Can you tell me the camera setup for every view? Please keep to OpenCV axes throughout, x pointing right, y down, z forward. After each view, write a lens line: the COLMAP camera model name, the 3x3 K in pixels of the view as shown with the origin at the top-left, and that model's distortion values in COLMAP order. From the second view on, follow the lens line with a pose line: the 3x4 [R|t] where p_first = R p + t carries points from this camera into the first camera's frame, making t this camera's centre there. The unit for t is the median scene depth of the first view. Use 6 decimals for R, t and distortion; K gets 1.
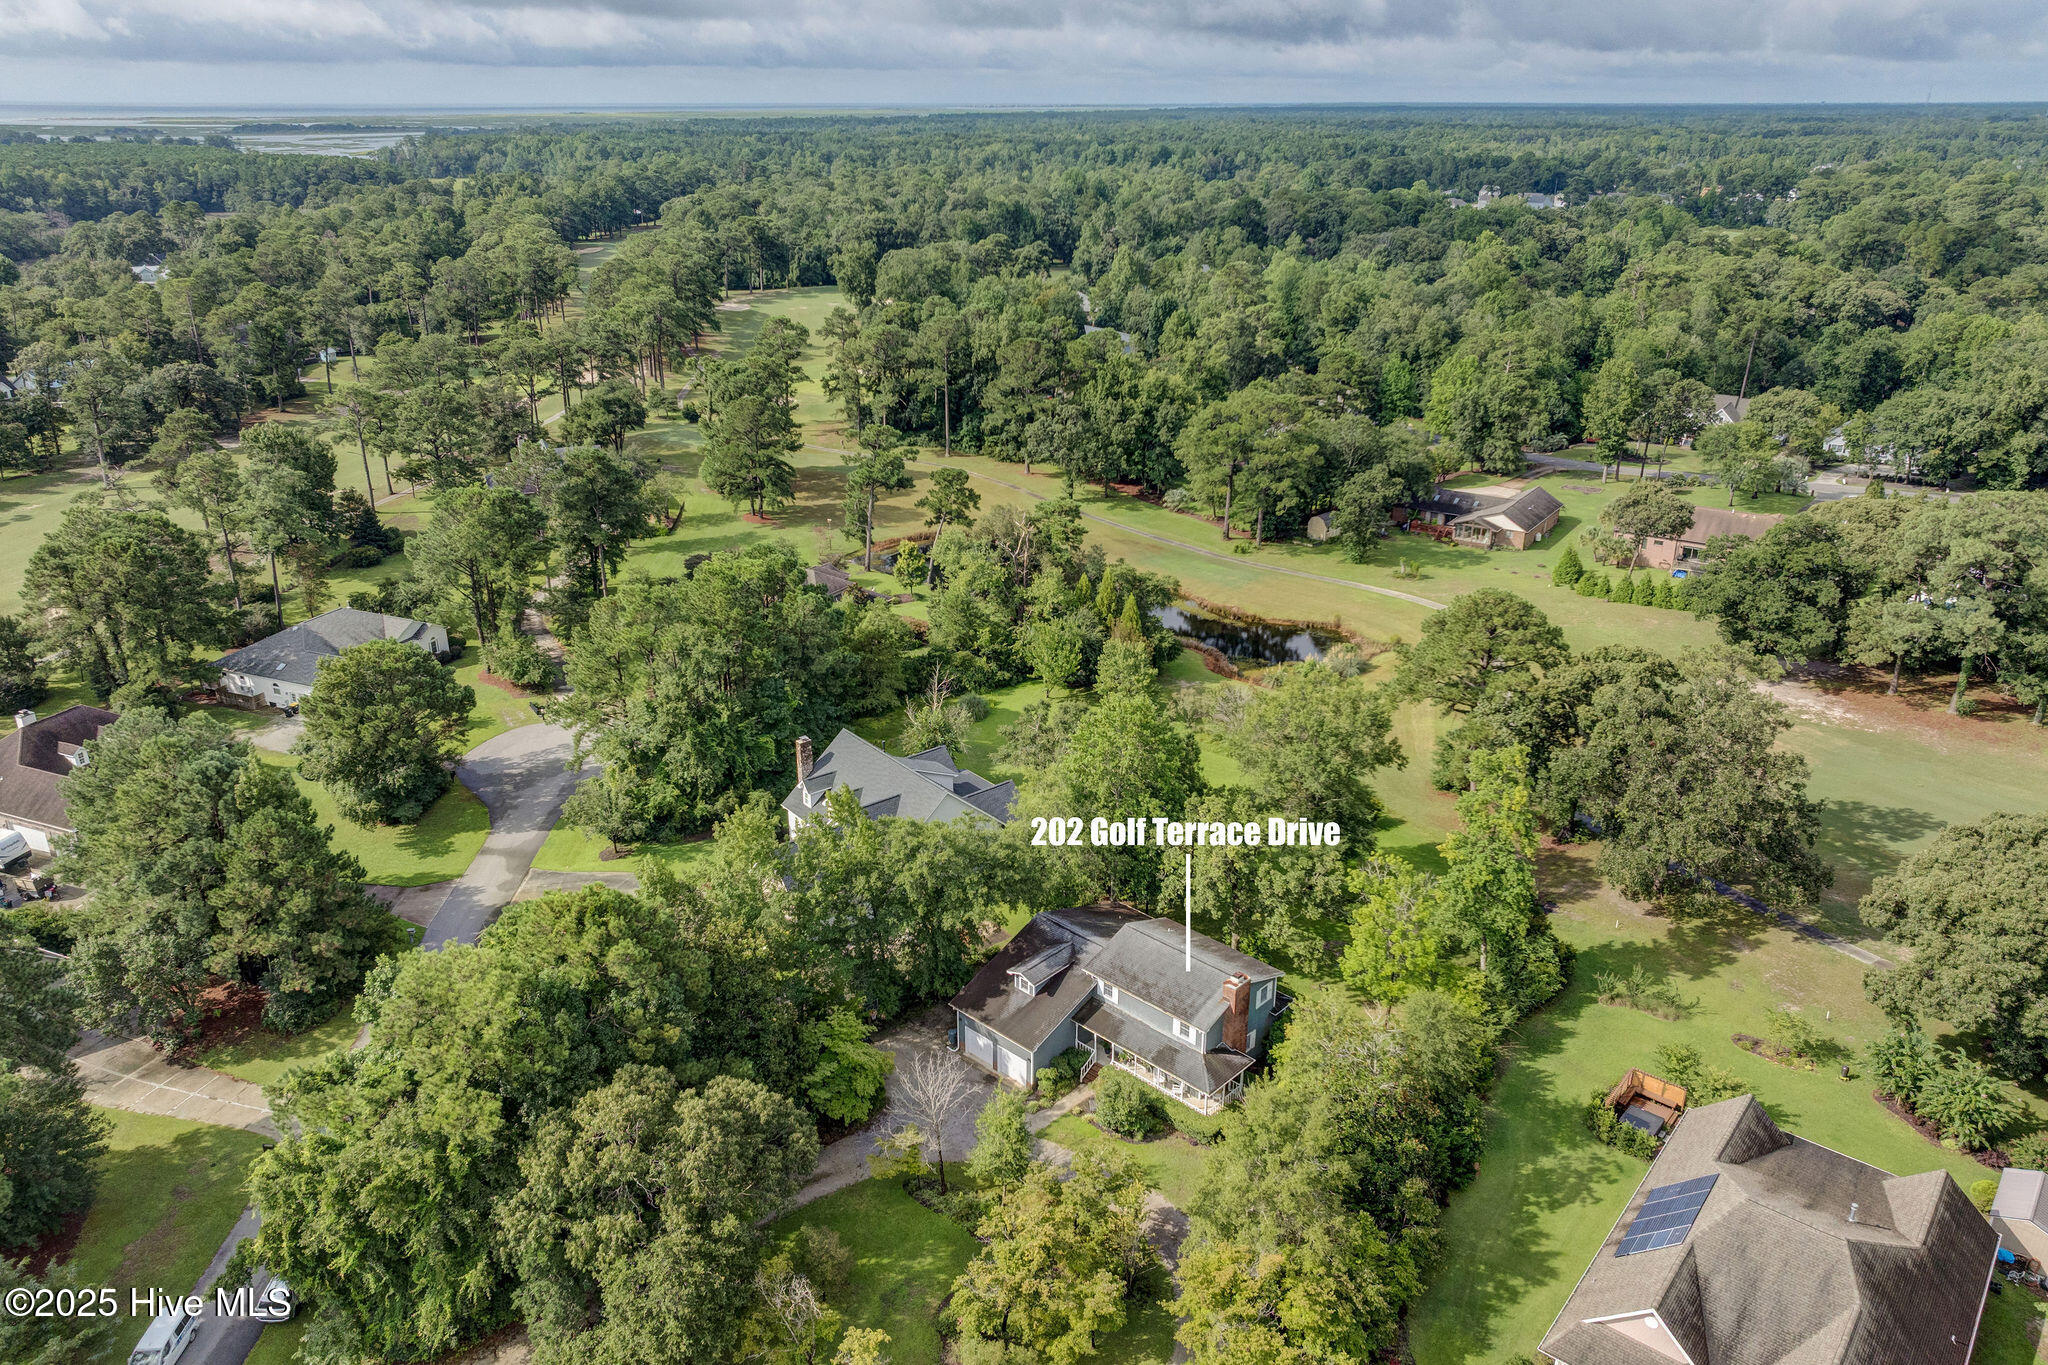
lens RADIAL K [[1394.7, 0, 1028.2], [0, 1394.7, 634.9], [0, 0, 1]] dist [-0.059989, 0.040326]
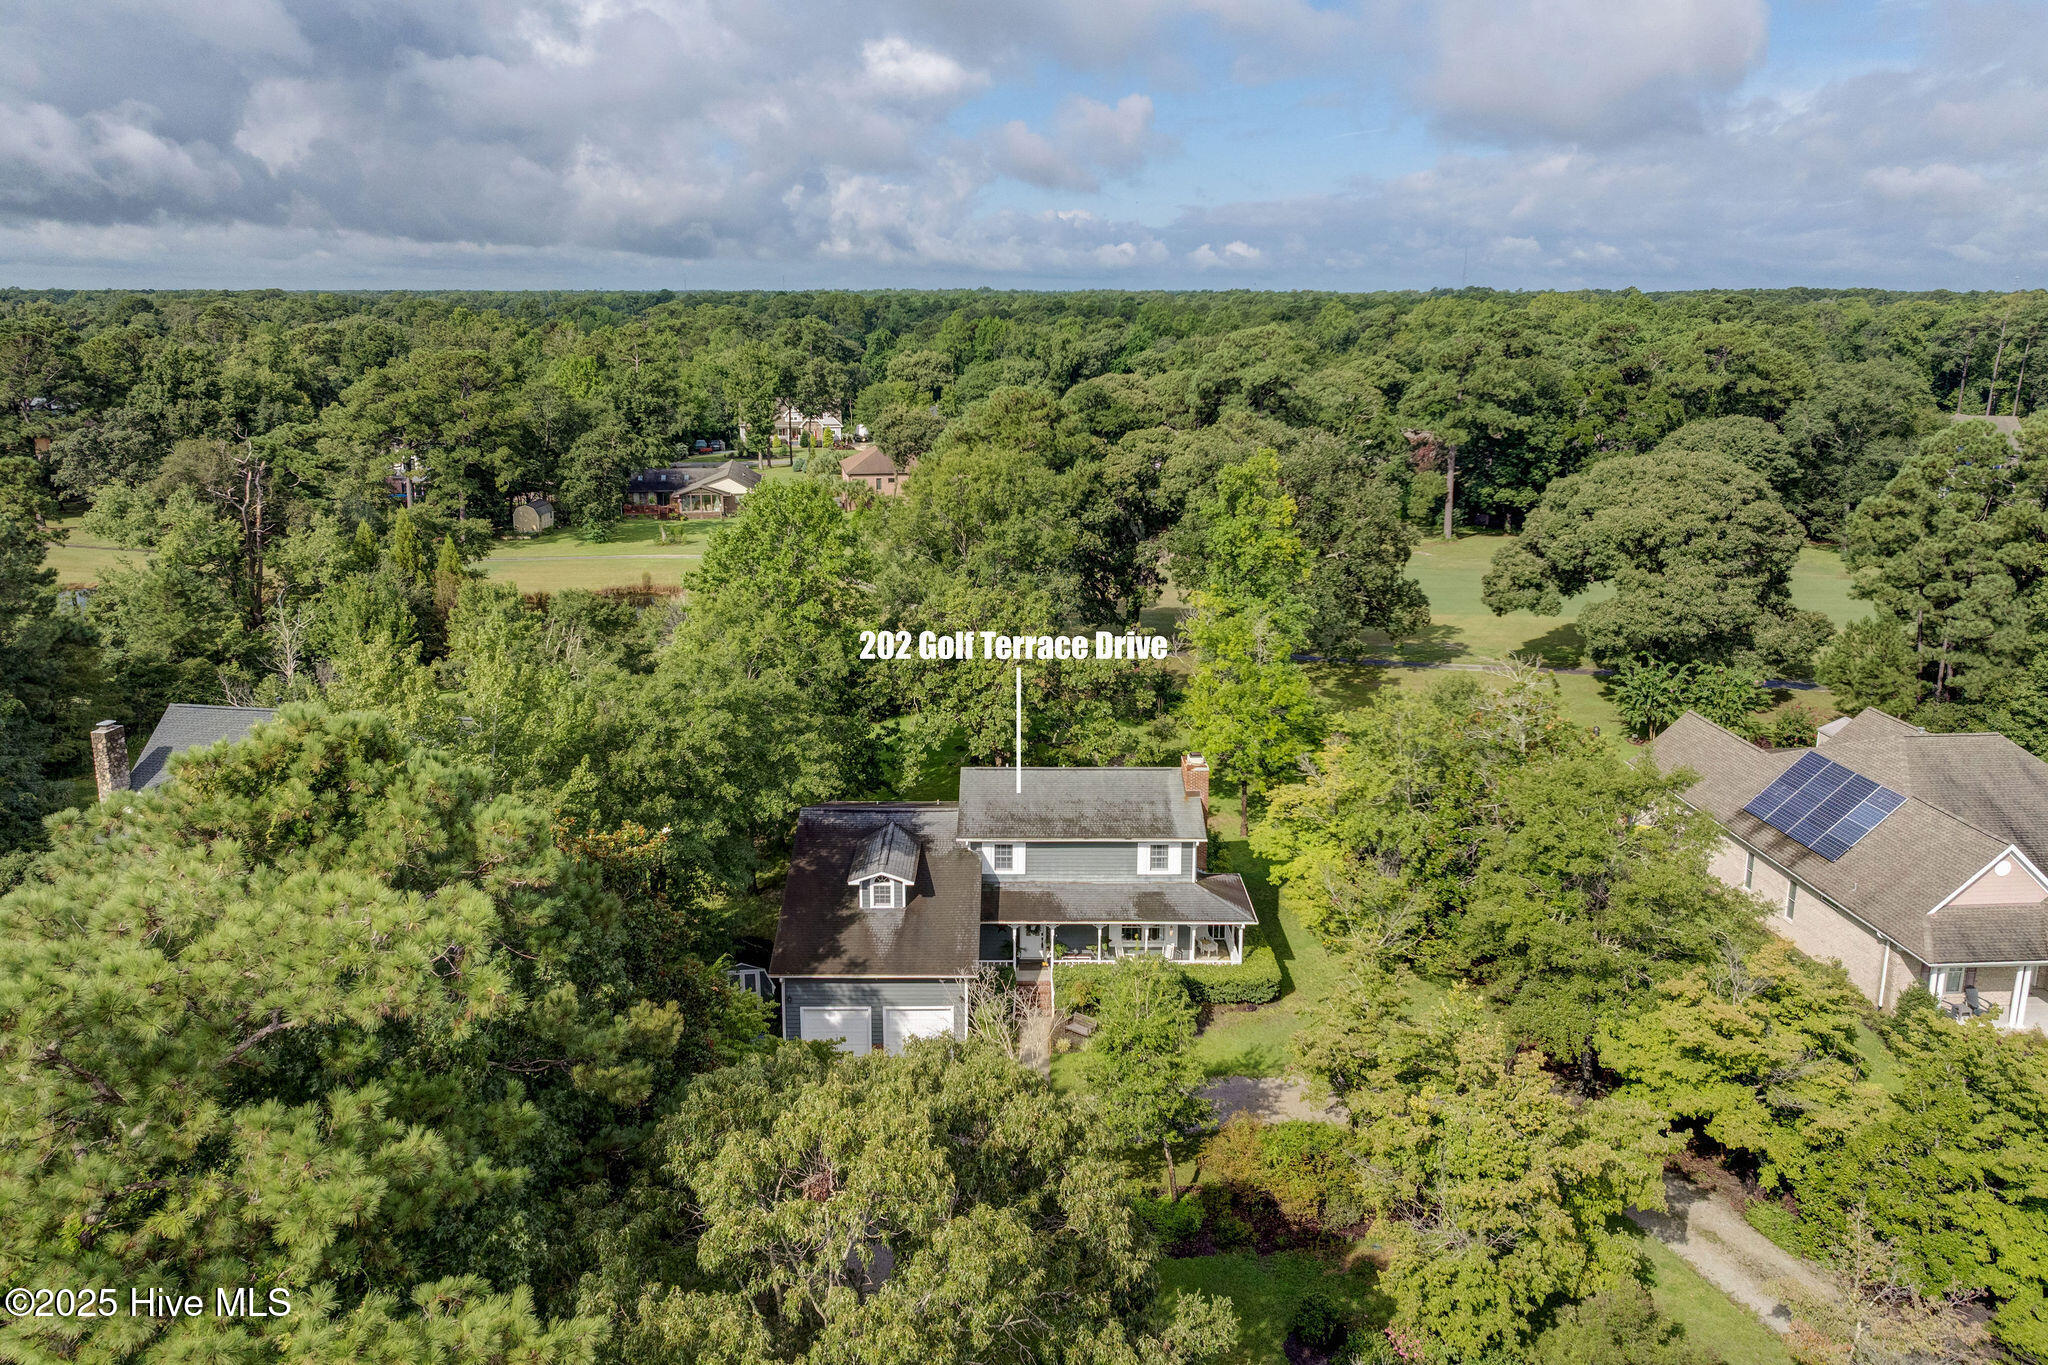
lens RADIAL K [[1379.5, 0, 1013.5], [0, 1379.5, 682.0], [0, 0, 1]] dist [-0.052139, 0.036503]
pose [[0.721330, -0.171844, 0.670934, -0.155324], [0.223279, 0.974707, 0.009598, 0.079050], [-0.655614, 0.142882, 0.741455, 0.239258]]
